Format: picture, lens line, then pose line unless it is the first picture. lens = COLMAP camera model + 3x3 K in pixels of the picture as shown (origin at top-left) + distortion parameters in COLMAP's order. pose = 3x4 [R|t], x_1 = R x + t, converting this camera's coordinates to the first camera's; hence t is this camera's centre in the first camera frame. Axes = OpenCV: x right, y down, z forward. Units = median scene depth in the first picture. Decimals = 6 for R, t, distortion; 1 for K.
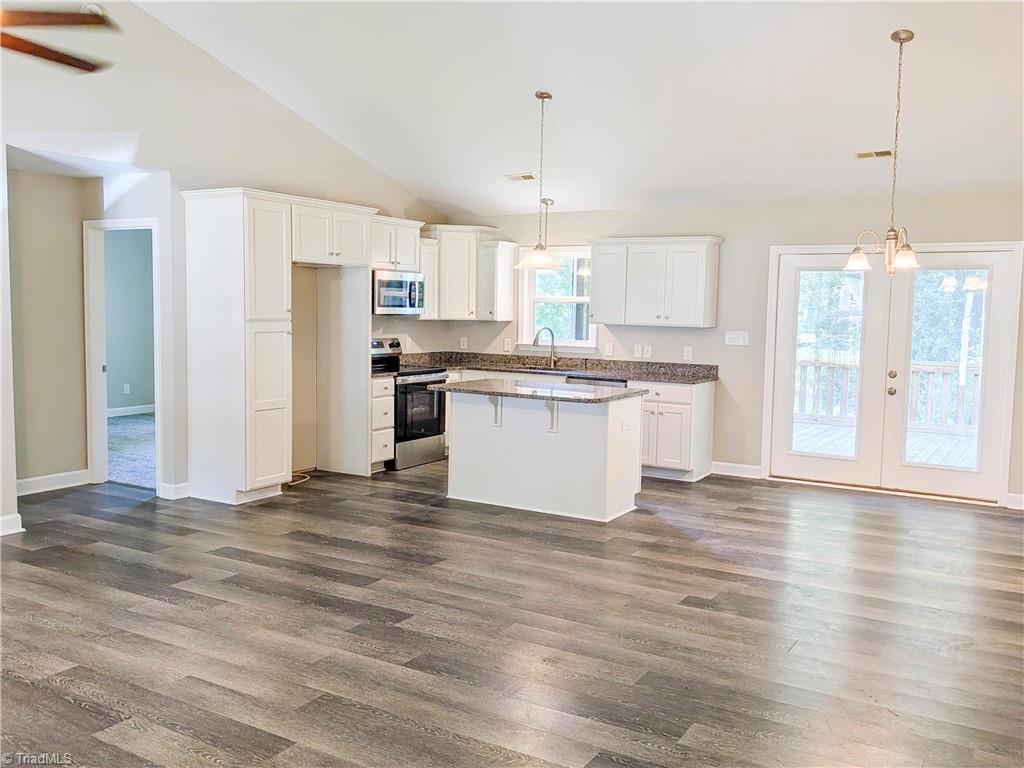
lens RADIAL K [[878.9, 0, 517.5], [0, 878.9, 381.1], [0, 0, 1]] dist [0.072829, -0.136712]
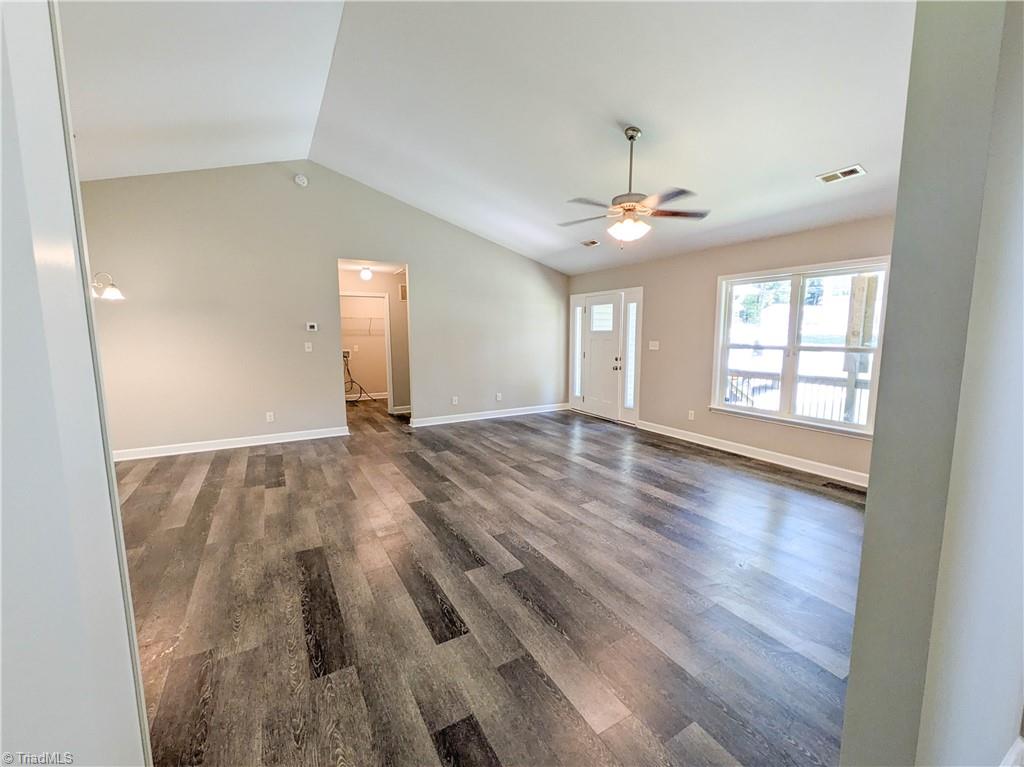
lens RADIAL K [[414.3, 0, 512.0], [0, 414.3, 383.5], [0, 0, 1]] dist [-0.000752, -0.000194]
pose [[-0.866802, -0.075757, 0.492865, -0.493946], [0.029699, 0.978795, 0.202680, -0.093923], [-0.497768, 0.190320, -0.846171, 1.117208]]
